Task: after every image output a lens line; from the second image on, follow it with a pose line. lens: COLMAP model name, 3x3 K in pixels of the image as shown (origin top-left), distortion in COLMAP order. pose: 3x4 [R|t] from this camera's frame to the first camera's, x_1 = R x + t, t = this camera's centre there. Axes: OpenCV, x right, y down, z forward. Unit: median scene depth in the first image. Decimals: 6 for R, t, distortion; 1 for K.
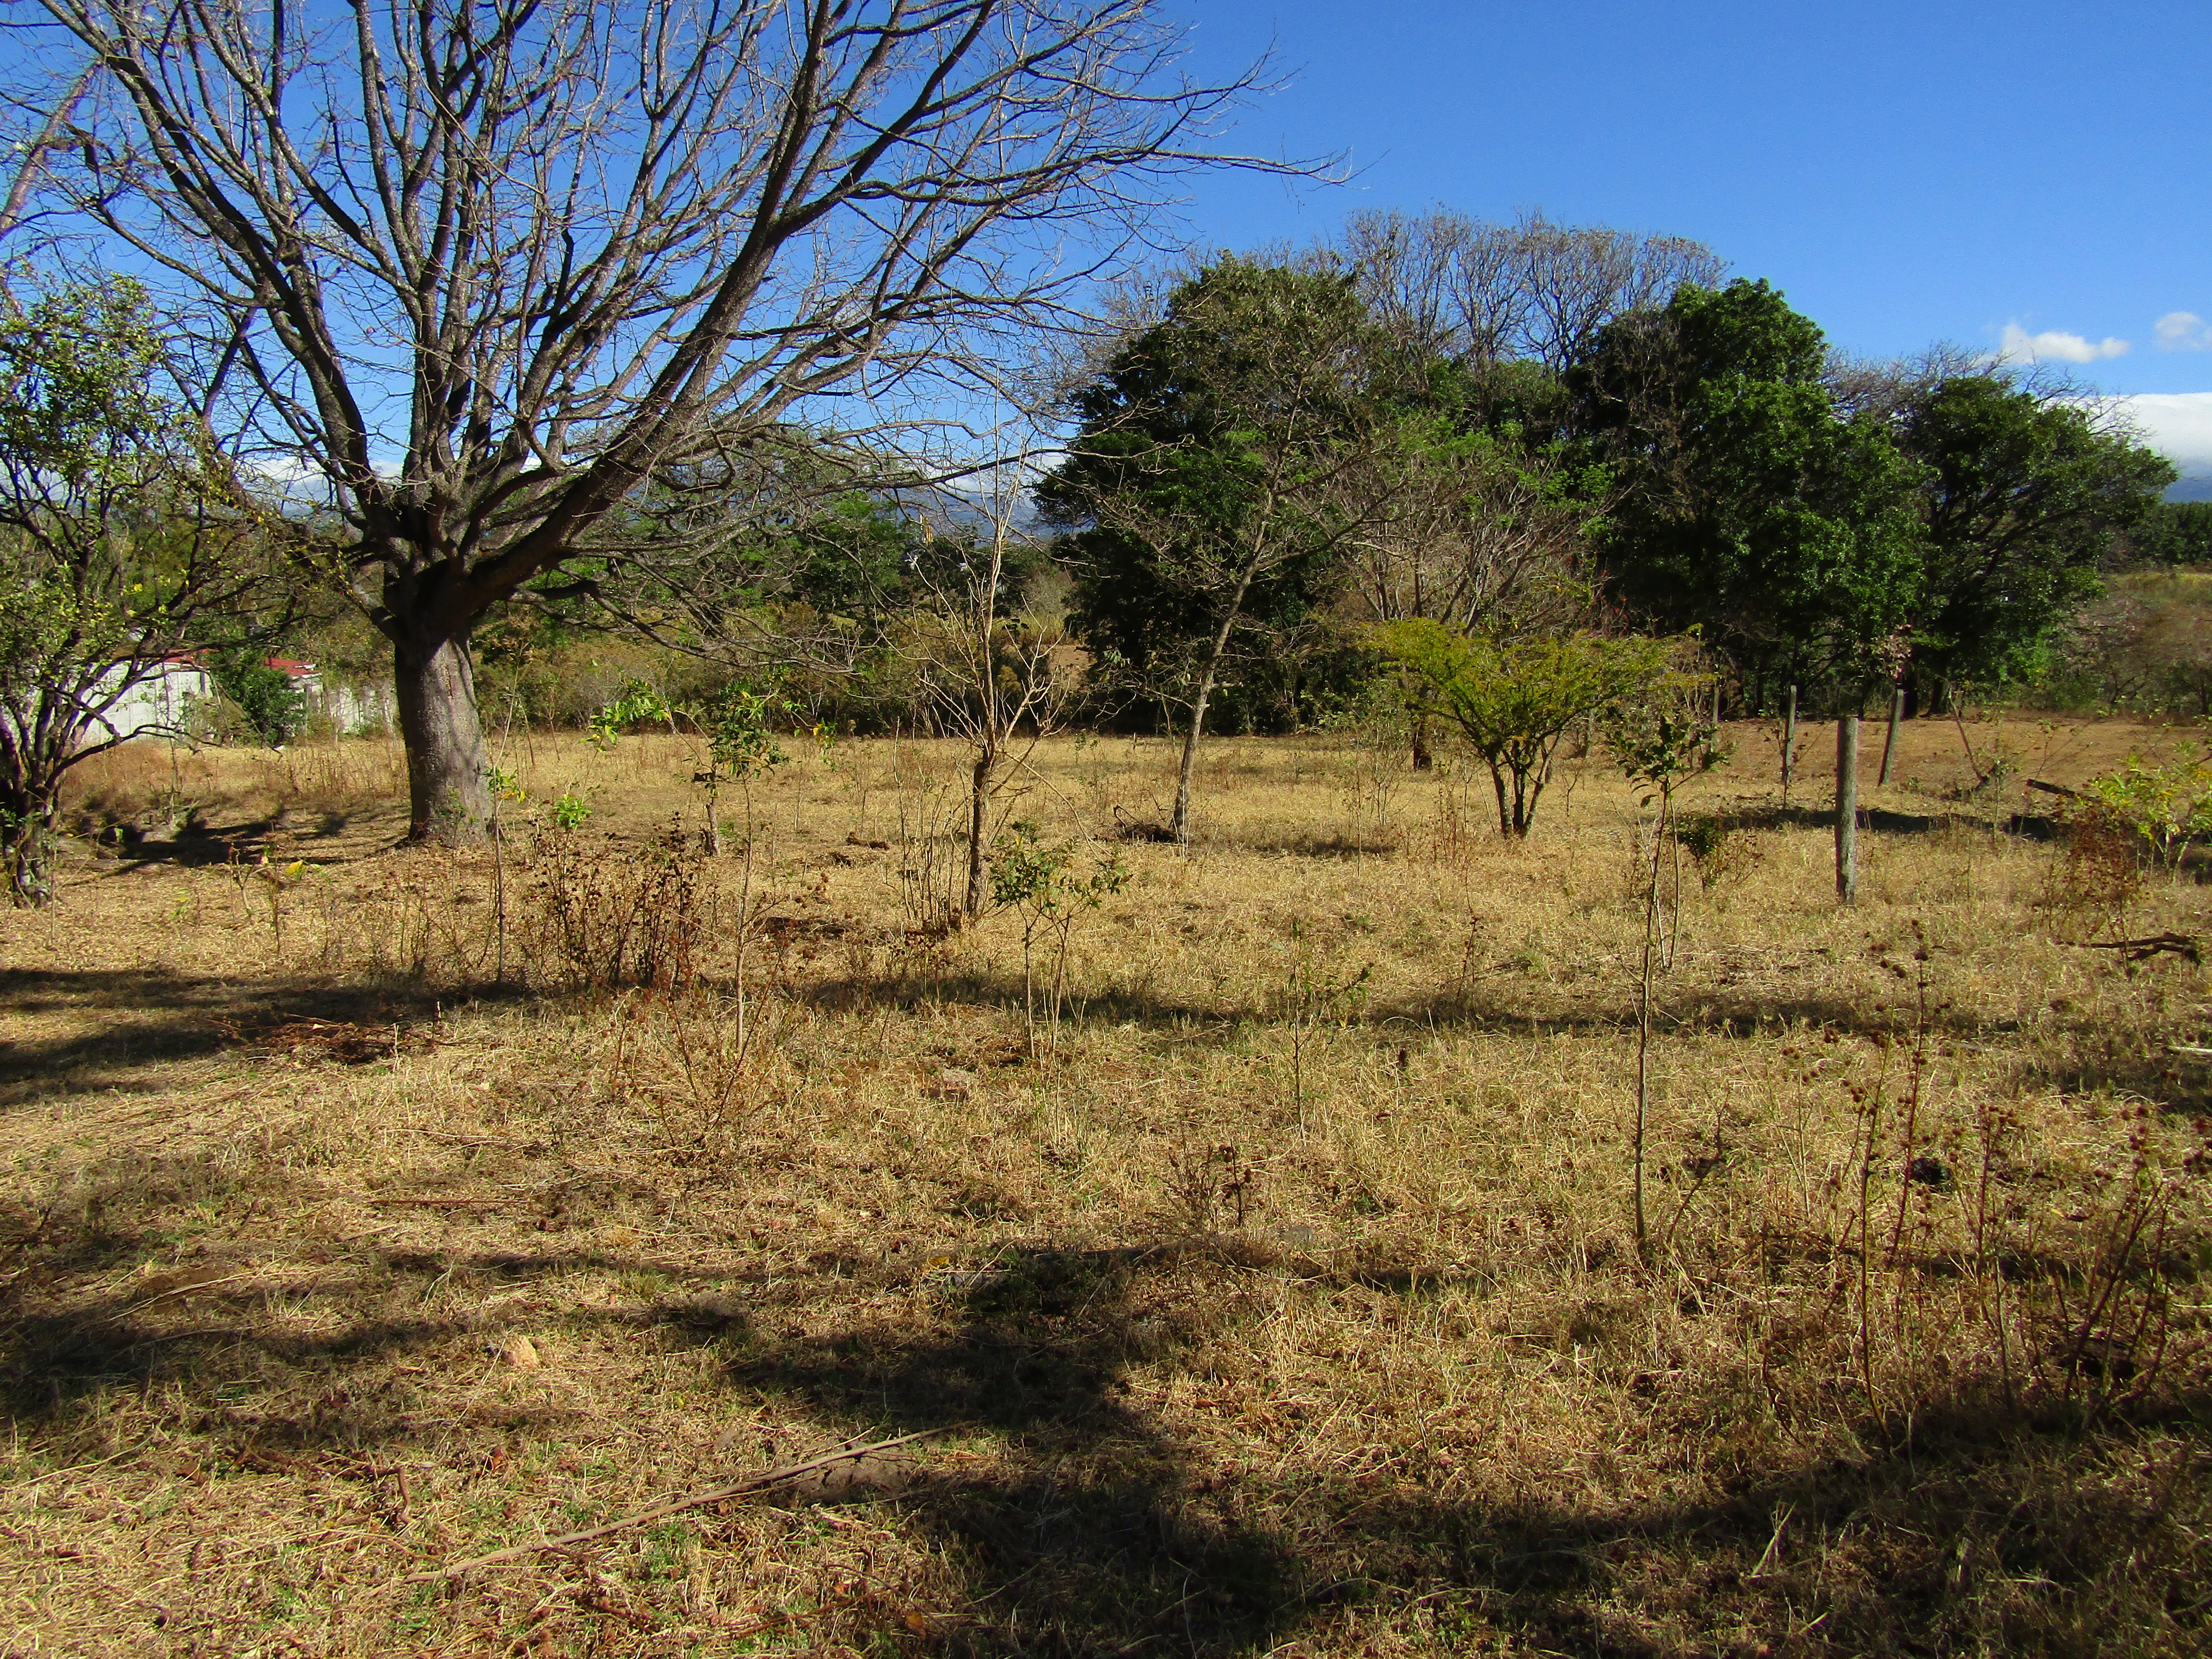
lens RADIAL K [[1592.1, 0, 1106.0], [0, 1592.1, 829.5], [0, 0, 1]] dist [-0.007479, 0.018668]
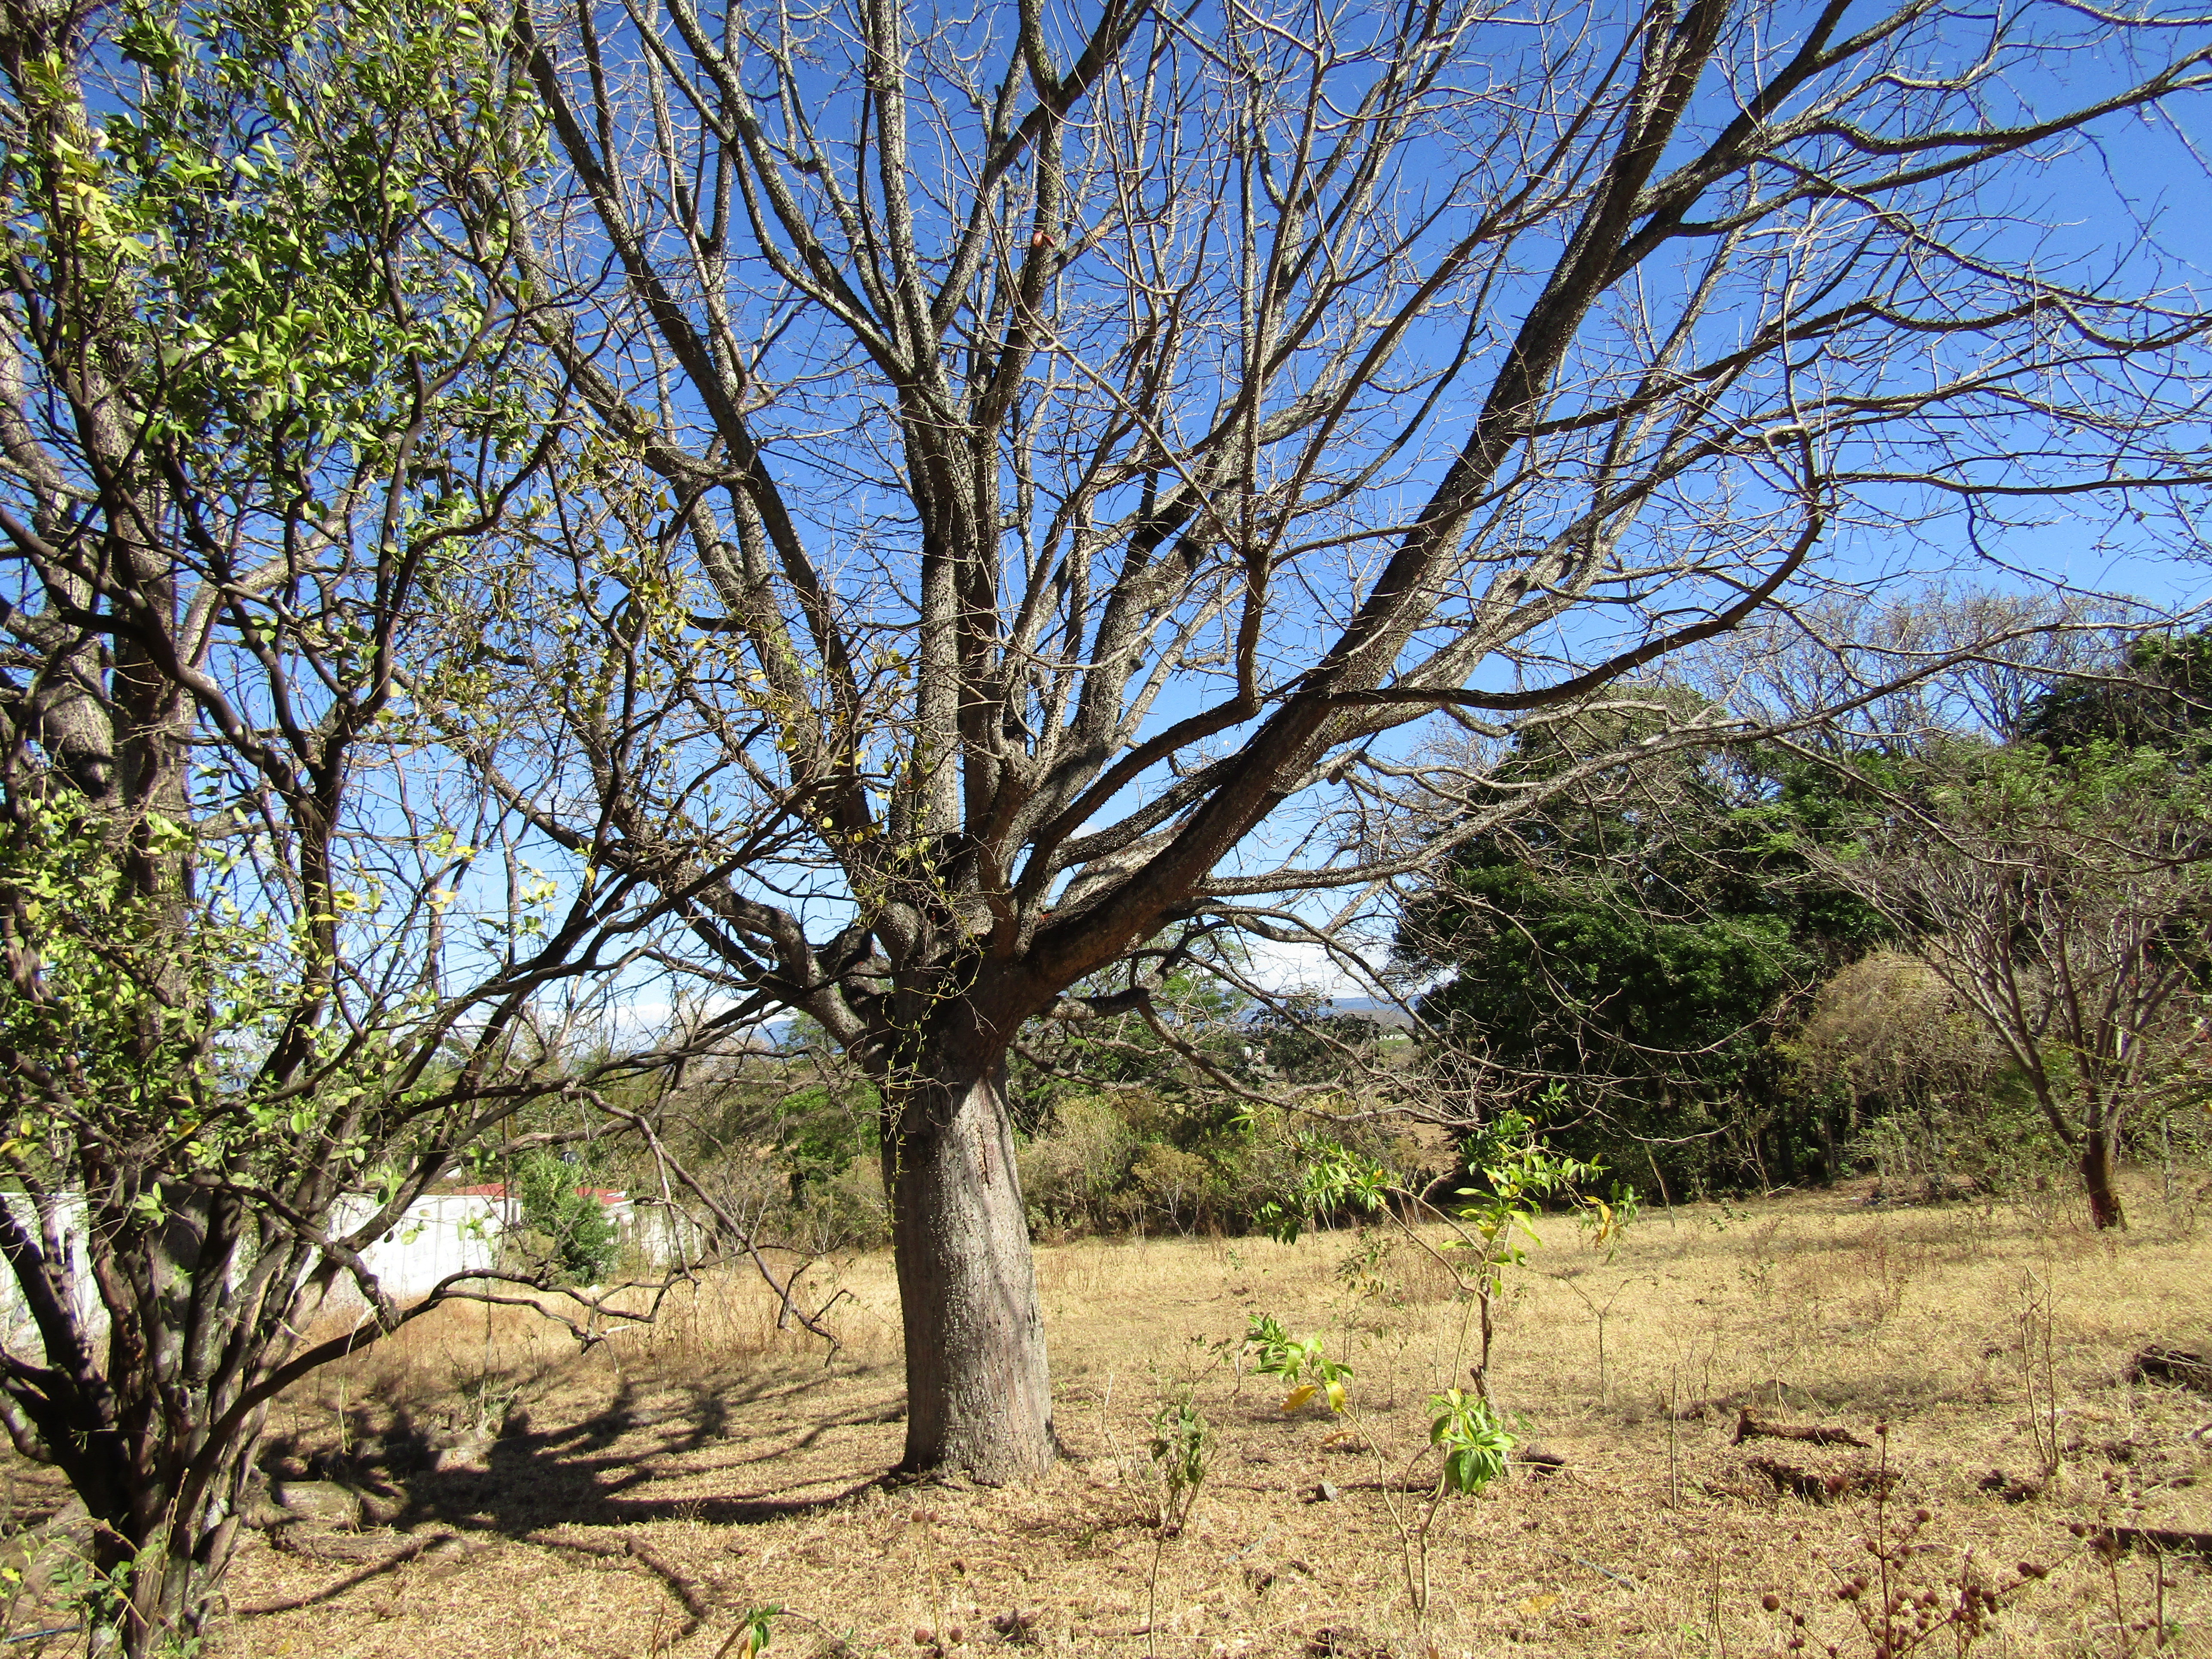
lens RADIAL K [[1592.1, 0, 1106.0], [0, 1592.1, 829.5], [0, 0, 1]] dist [-0.007479, 0.018668]
pose [[0.984794, -0.096733, -0.144301, -0.278936], [0.048686, 0.951022, -0.305266, -0.031184], [0.166762, 0.293599, 0.941270, 0.459224]]
